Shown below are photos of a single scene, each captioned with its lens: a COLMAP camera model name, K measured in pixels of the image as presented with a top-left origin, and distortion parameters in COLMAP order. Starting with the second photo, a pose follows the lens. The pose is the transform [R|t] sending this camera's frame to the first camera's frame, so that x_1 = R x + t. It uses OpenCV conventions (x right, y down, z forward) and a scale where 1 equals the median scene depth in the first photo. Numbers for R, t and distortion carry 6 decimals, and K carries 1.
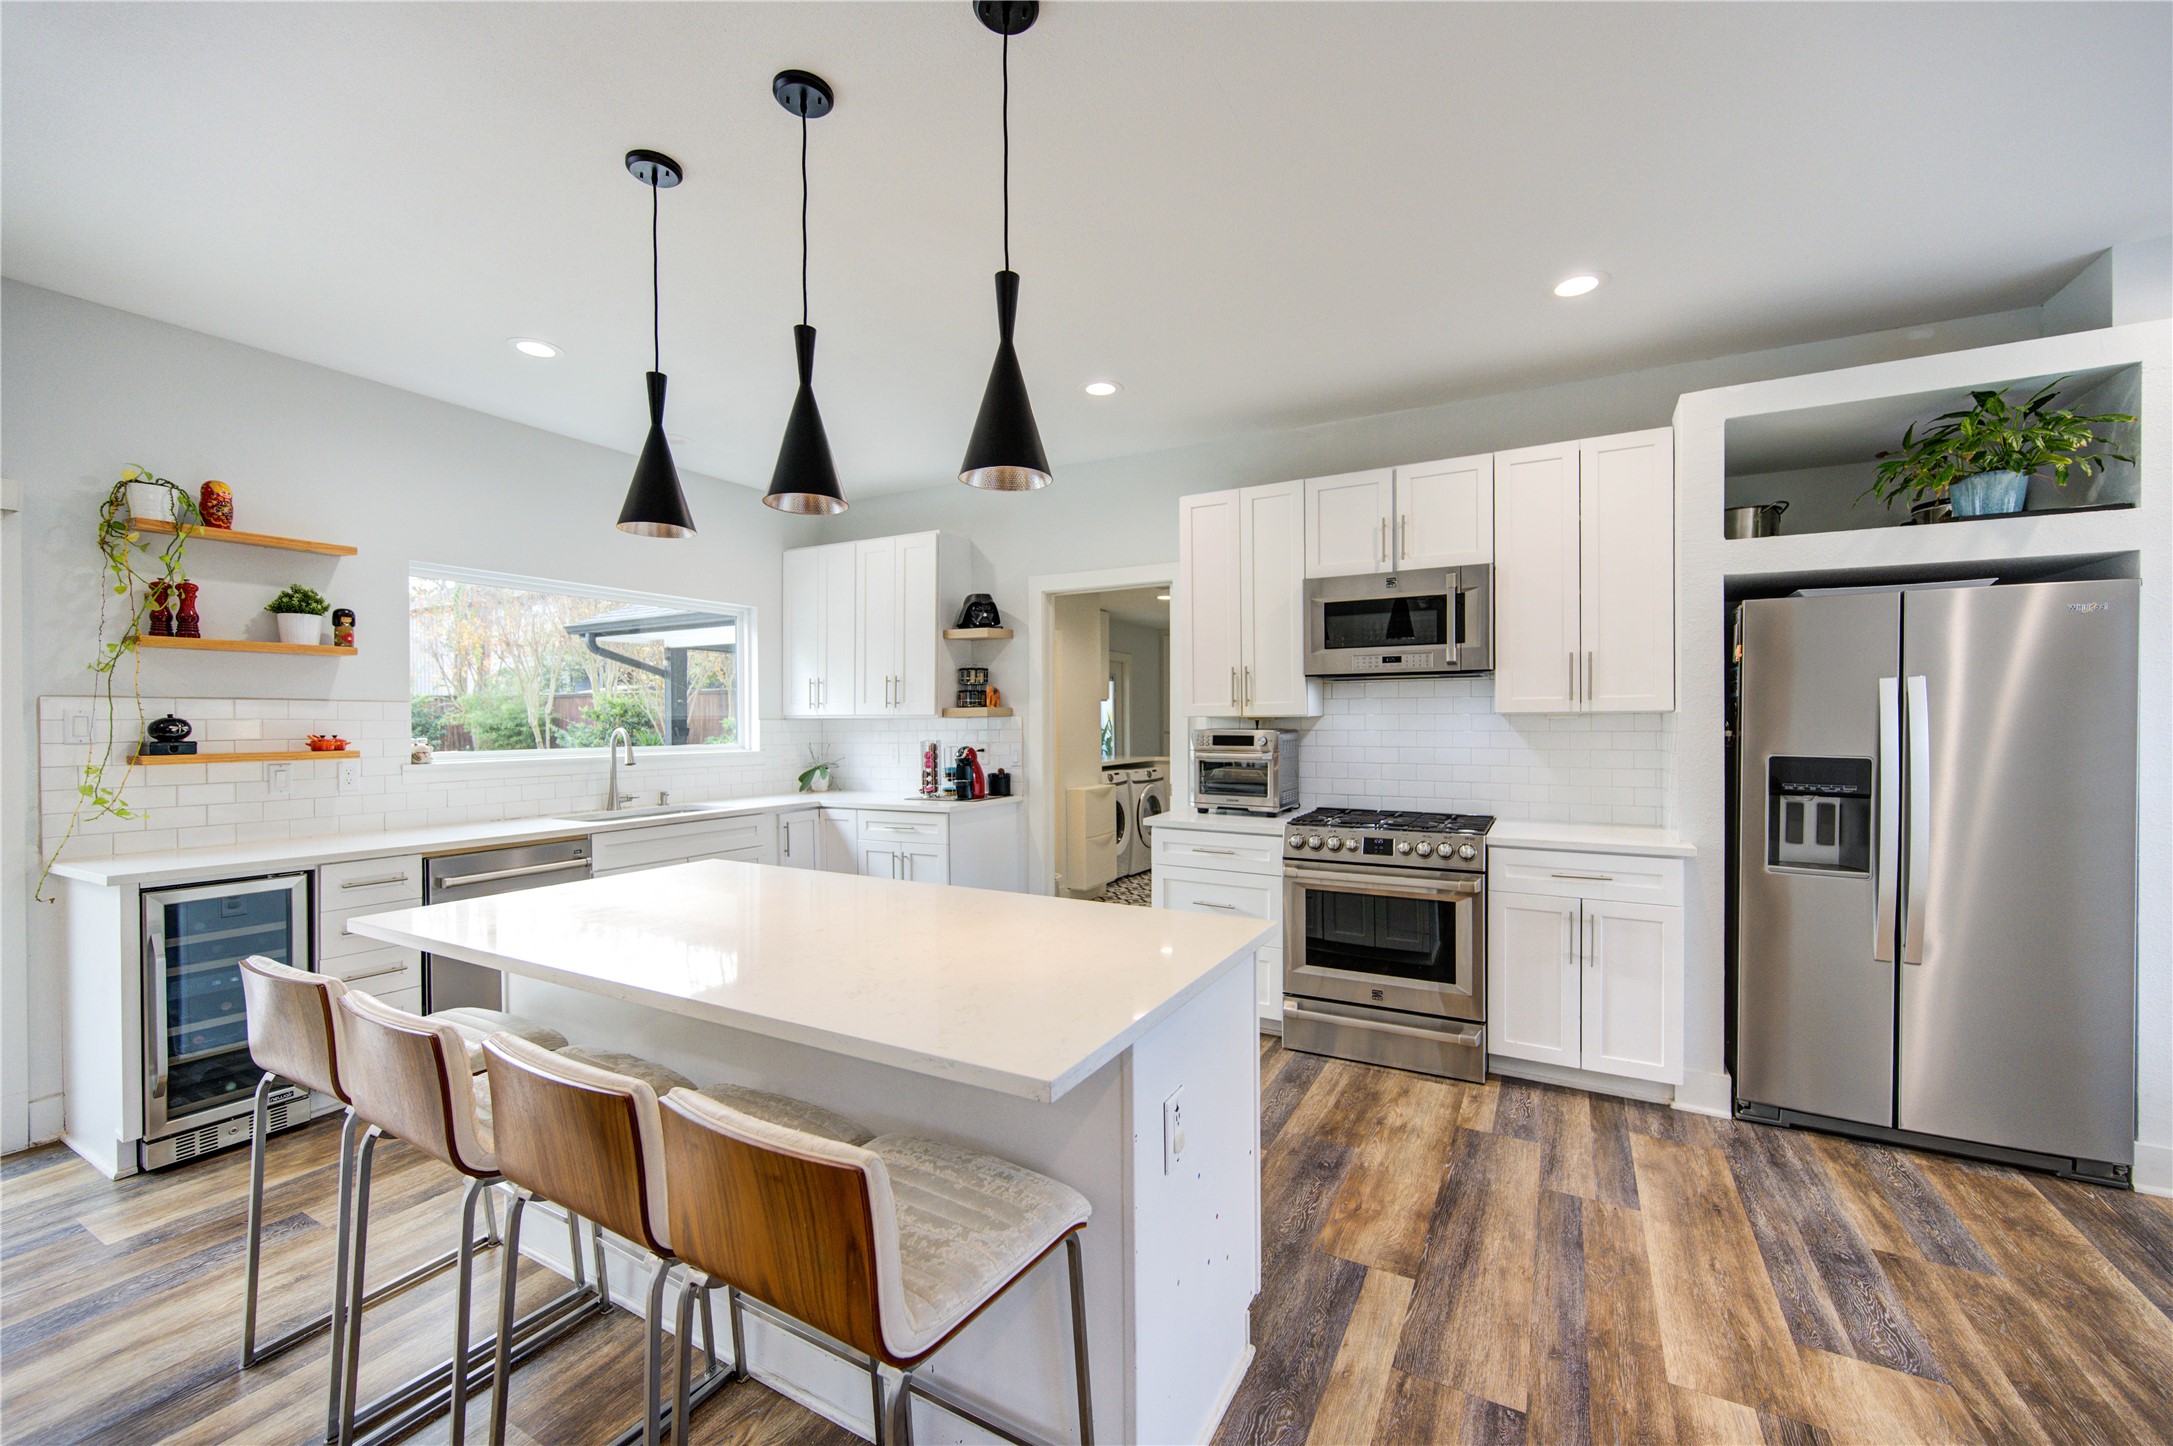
lens RADIAL K [[839.5, 0, 1083.9], [0, 839.5, 719.9], [0, 0, 1]] dist [0.001965, -0.001627]
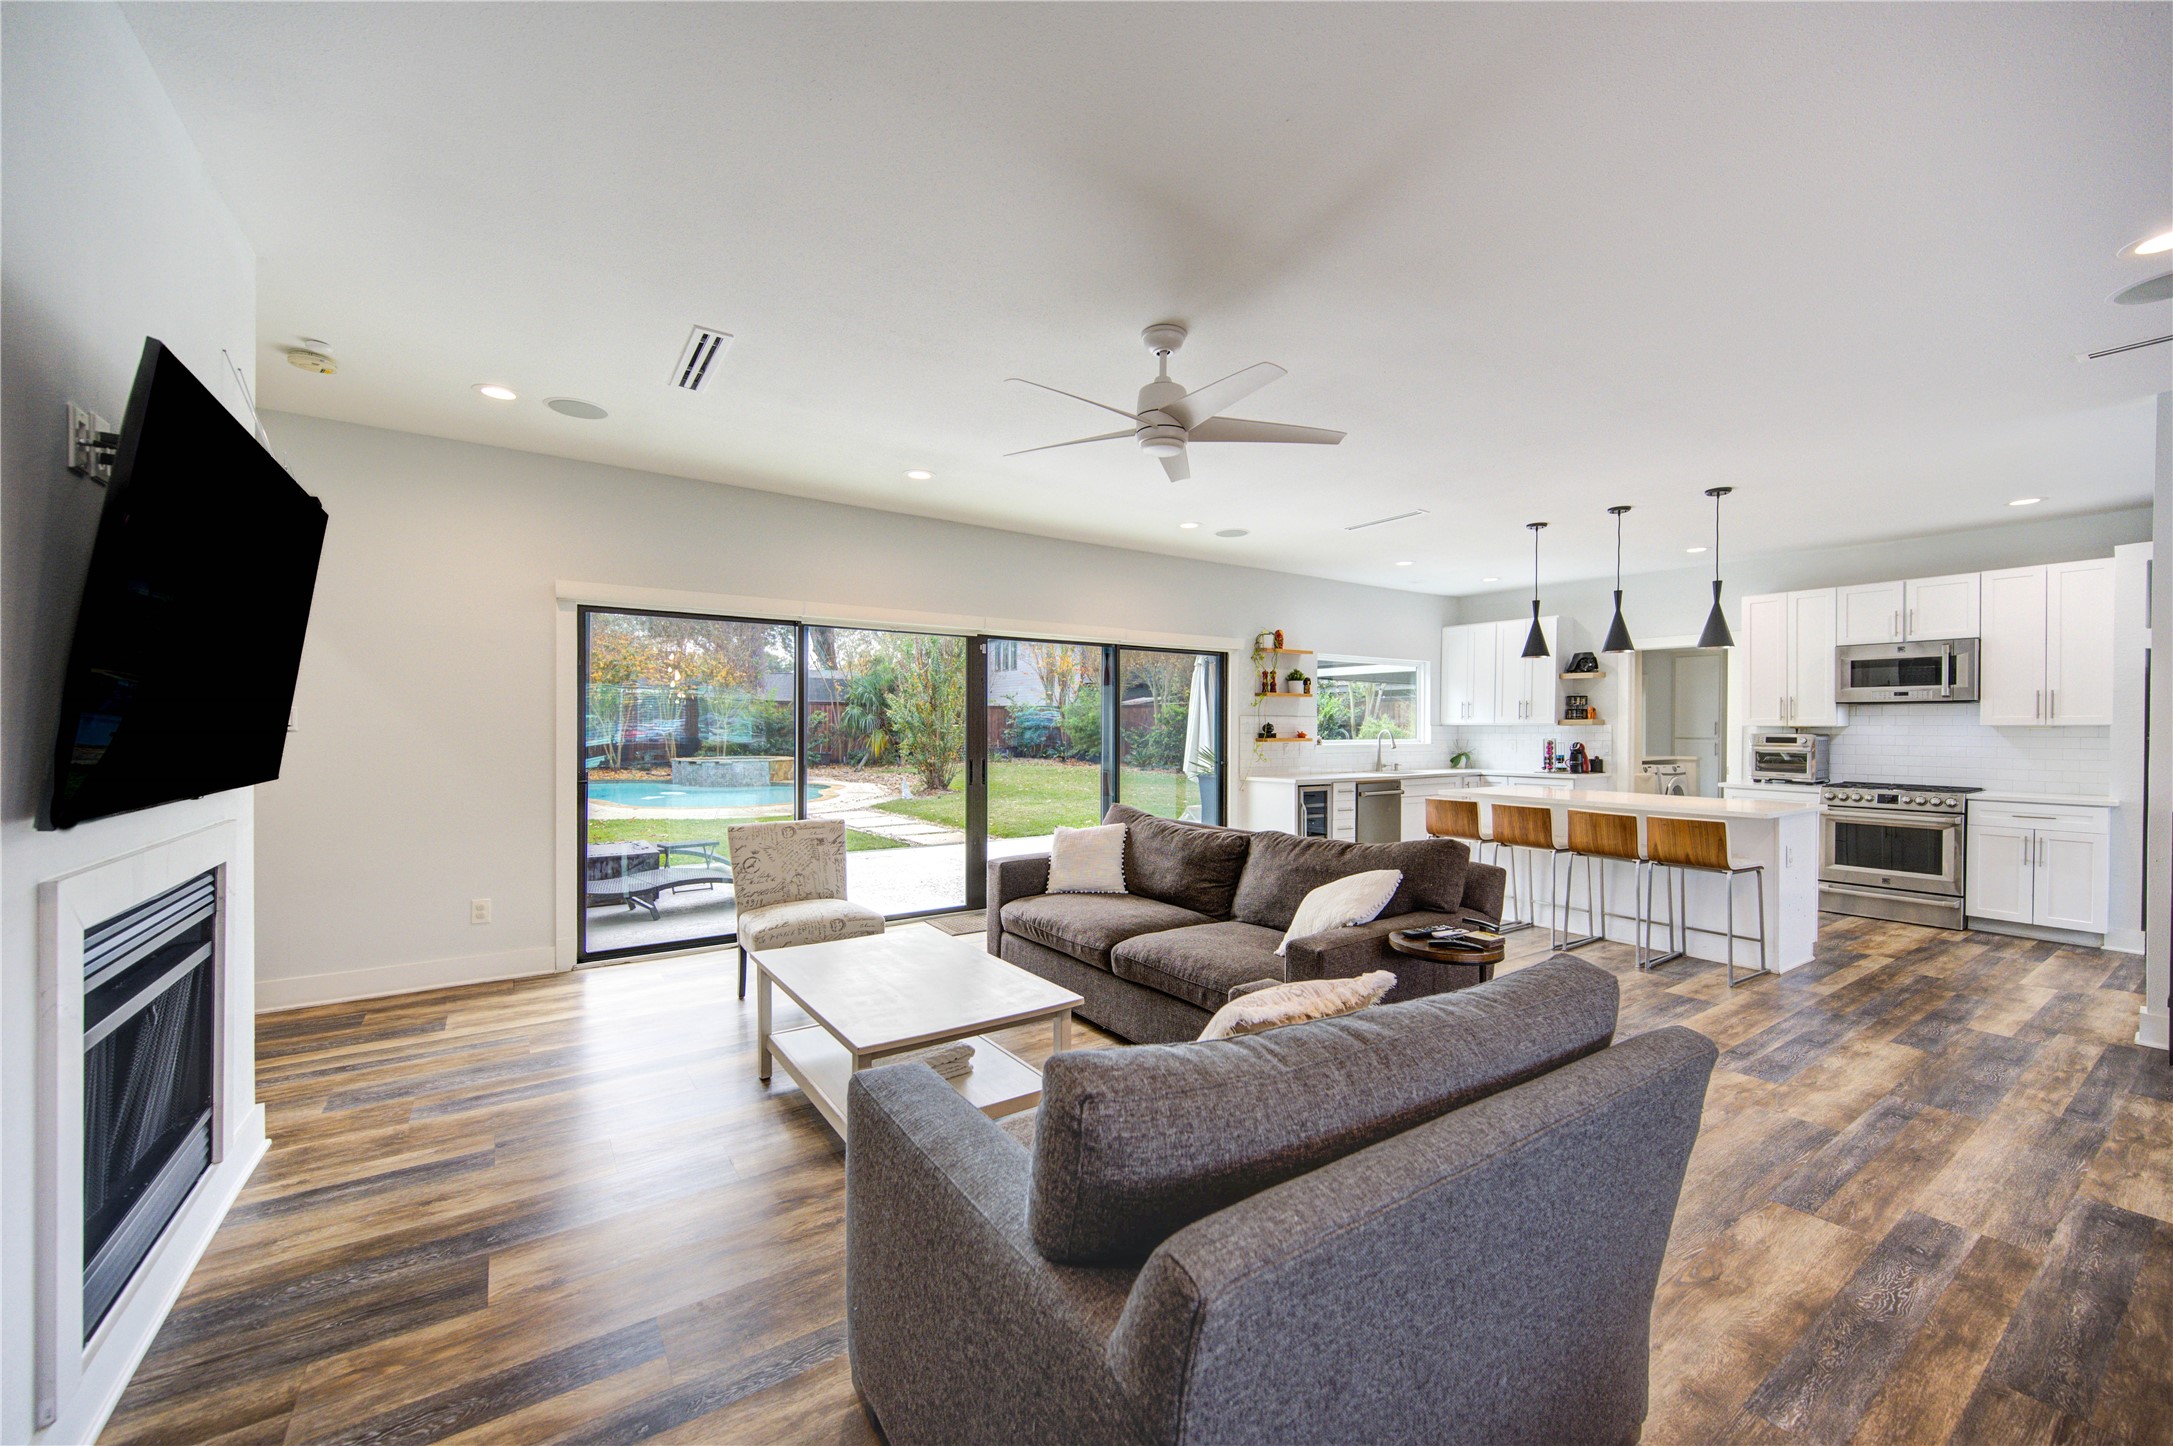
lens RADIAL K [[839.5, 0, 1087.6], [0, 839.5, 726.9], [0, 0, 1]] dist [0.001965, -0.001627]
pose [[0.896658, 0.007870, -0.442653, -0.363880], [-0.007106, 0.999969, 0.003386, 0.002154], [0.442666, 0.000110, 0.896686, -1.275122]]
